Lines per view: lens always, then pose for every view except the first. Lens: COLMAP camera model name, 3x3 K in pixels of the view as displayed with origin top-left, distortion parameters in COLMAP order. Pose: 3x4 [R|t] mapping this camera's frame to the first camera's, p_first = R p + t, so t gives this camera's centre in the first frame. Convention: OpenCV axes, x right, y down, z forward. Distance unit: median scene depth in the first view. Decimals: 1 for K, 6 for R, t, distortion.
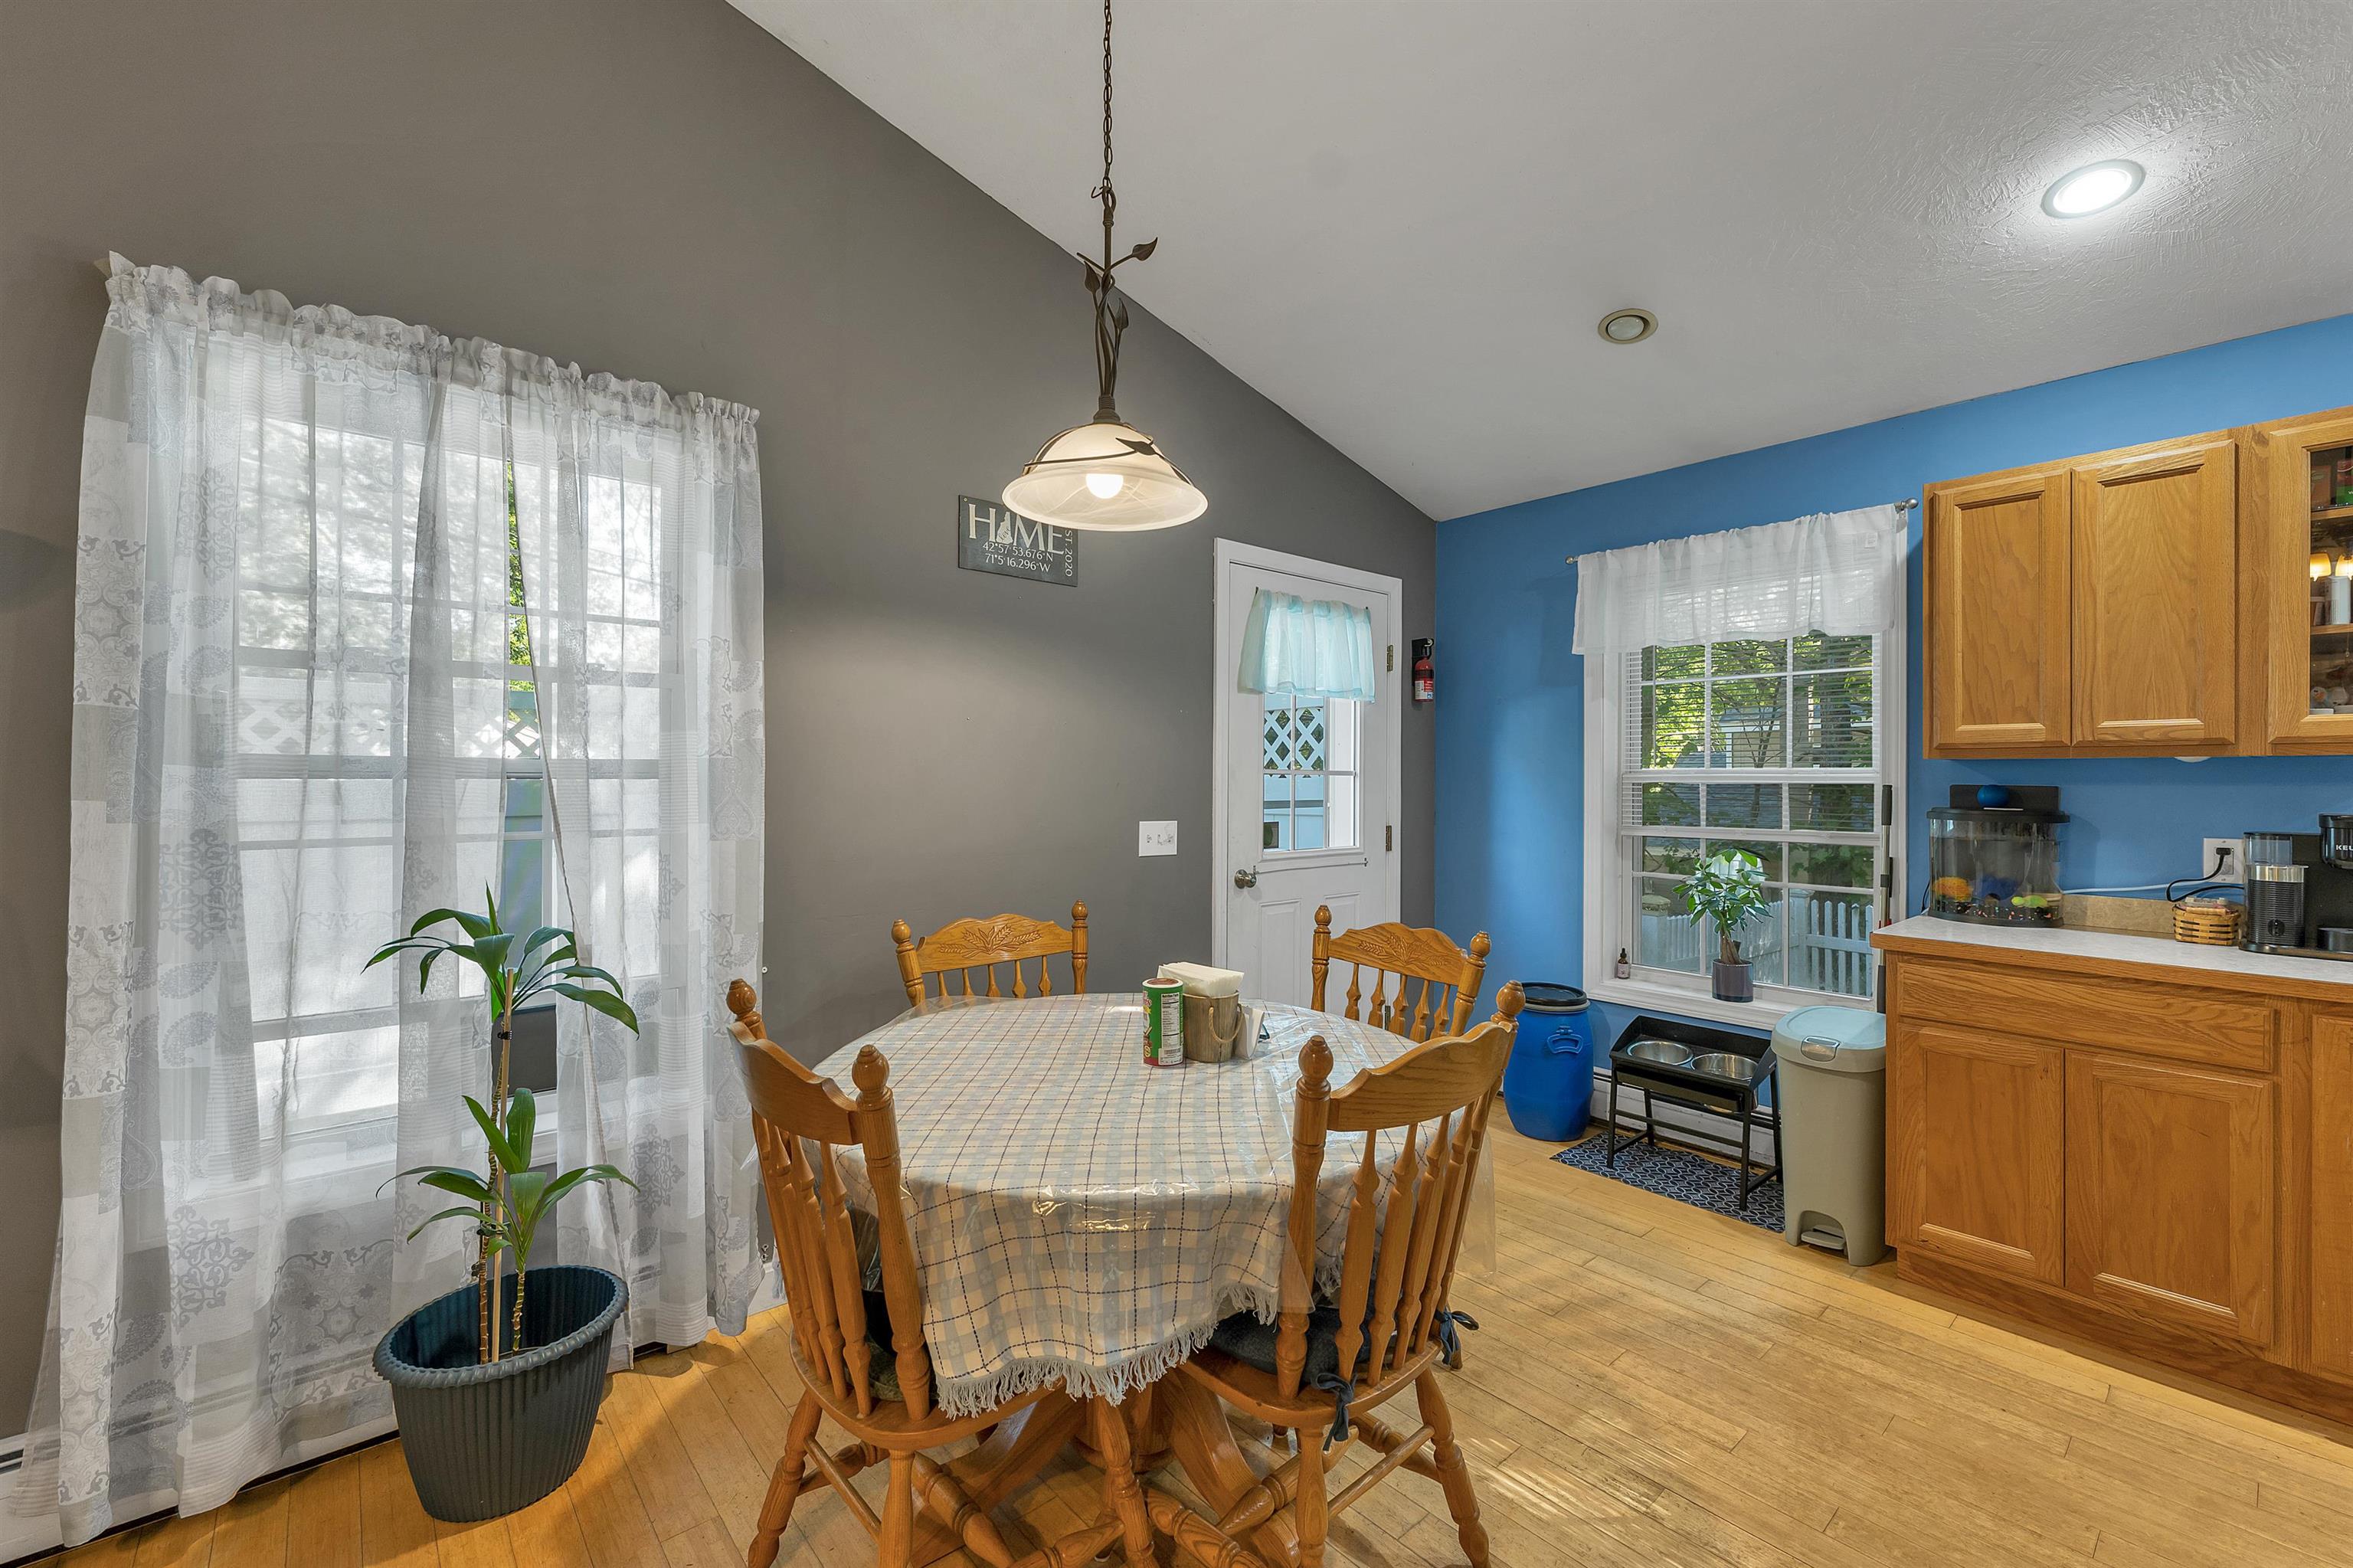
lens RADIAL K [[971.5, 0, 1177.5], [0, 971.5, 775.4], [0, 0, 1]] dist [0.000118, -0.000126]
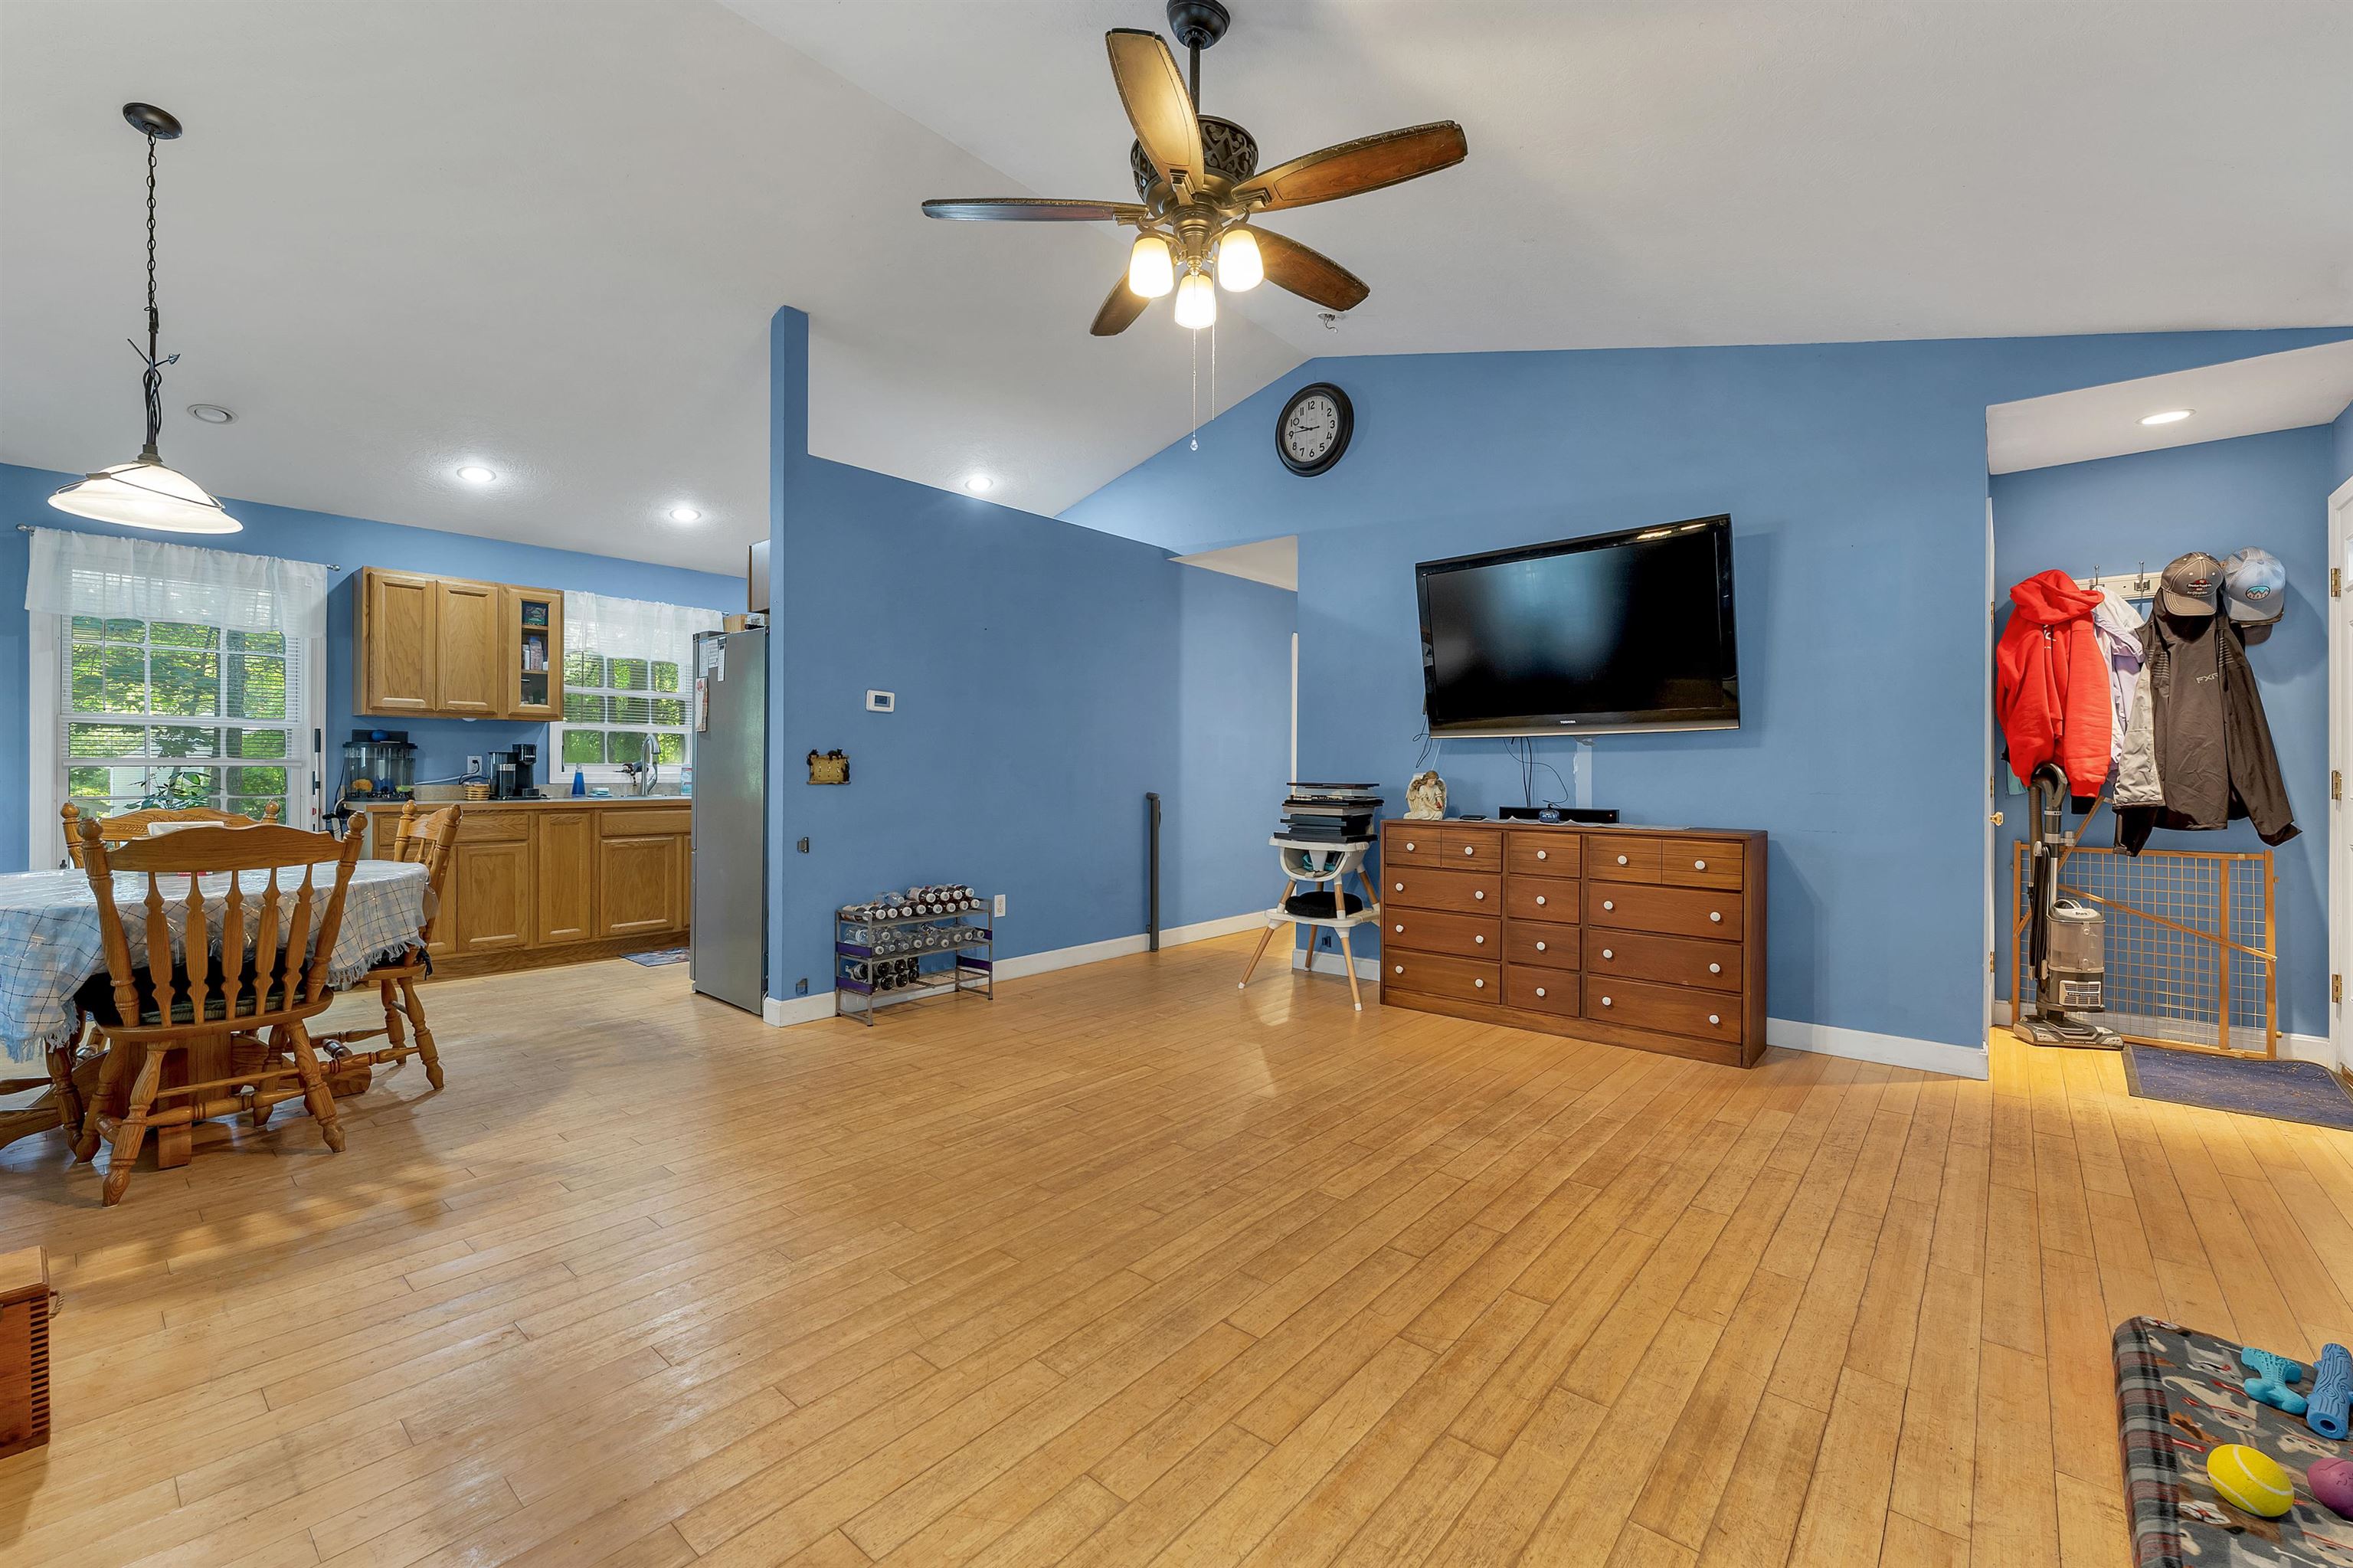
lens RADIAL K [[975.3, 0, 1169.8], [0, 975.3, 774.0], [0, 0, 1]] dist [0.000953, -0.000270]
pose [[-0.143863, -0.009399, 0.989553, -1.516836], [-0.008307, 0.999931, 0.008290, 0.081182], [-0.989563, -0.007027, -0.143931, -0.297680]]
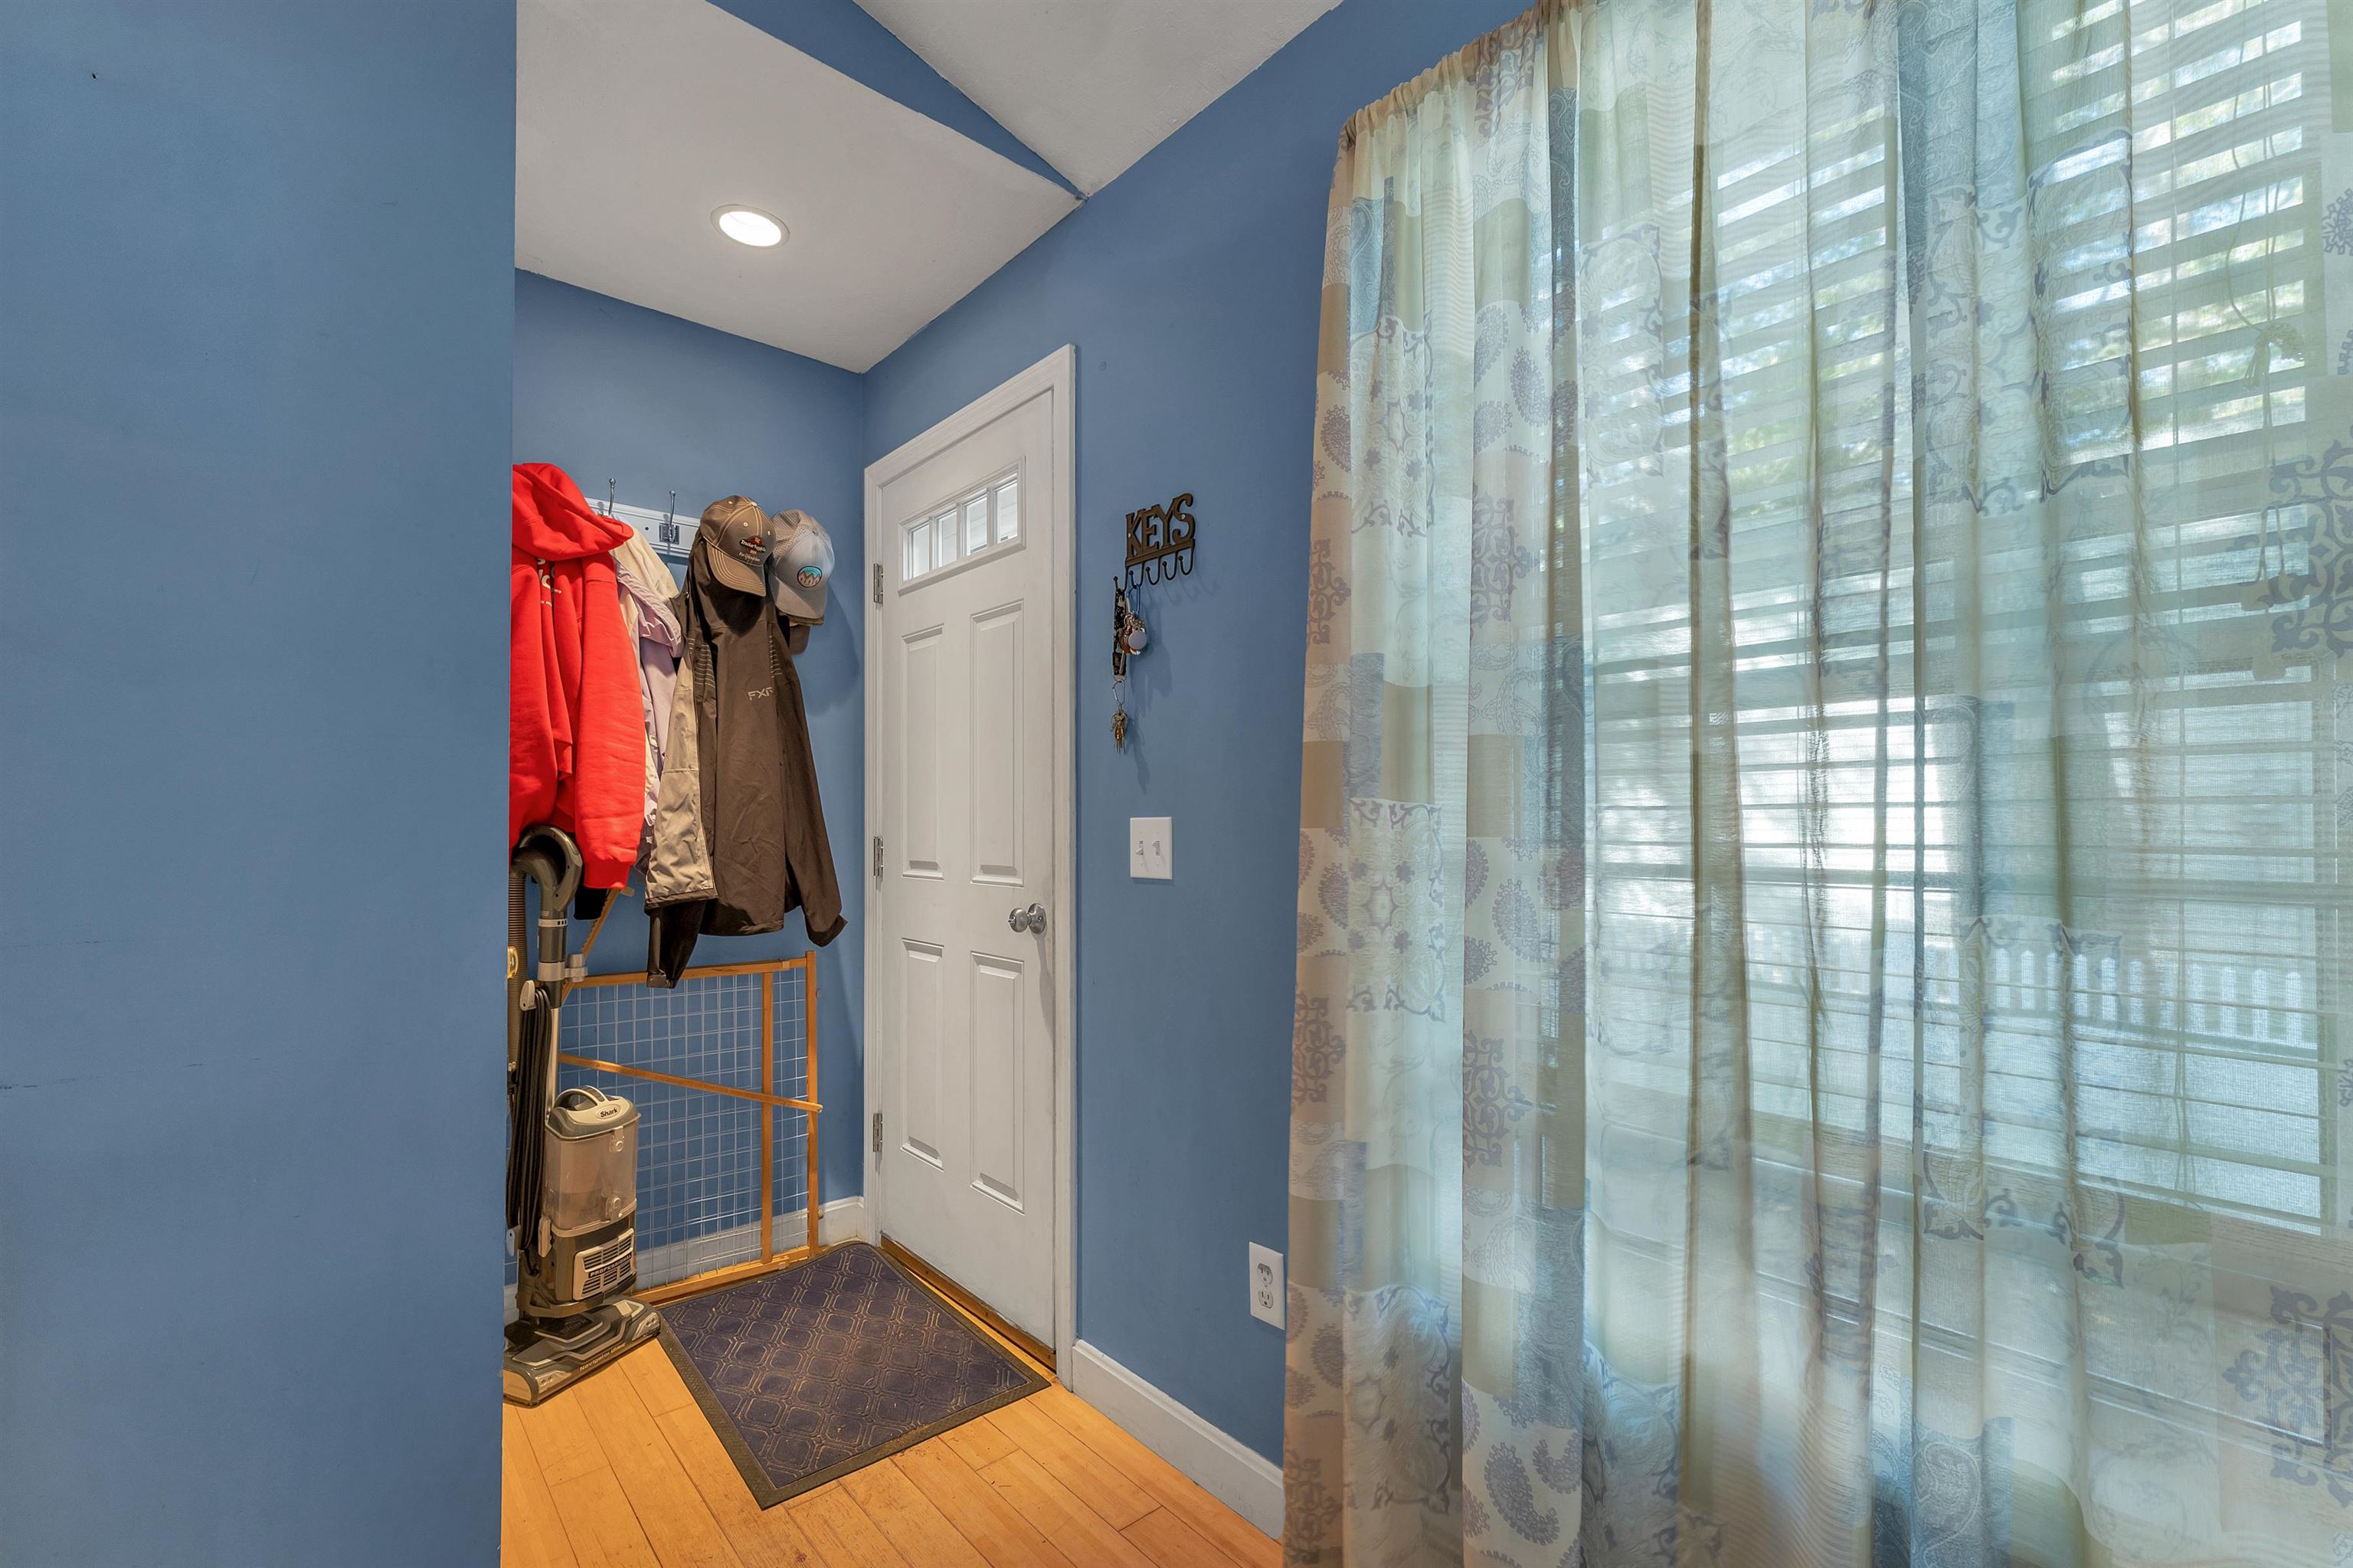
lens RADIAL K [[994.0, 0, 1165.9], [0, 994.0, 810.4], [0, 0, 1]] dist [0.000859, -0.000160]
pose [[-0.999915, -0.005642, -0.011795, -0.564486], [-0.005408, 0.999790, -0.019762, 0.063005], [0.011904, -0.019696, -0.999735, -1.190208]]
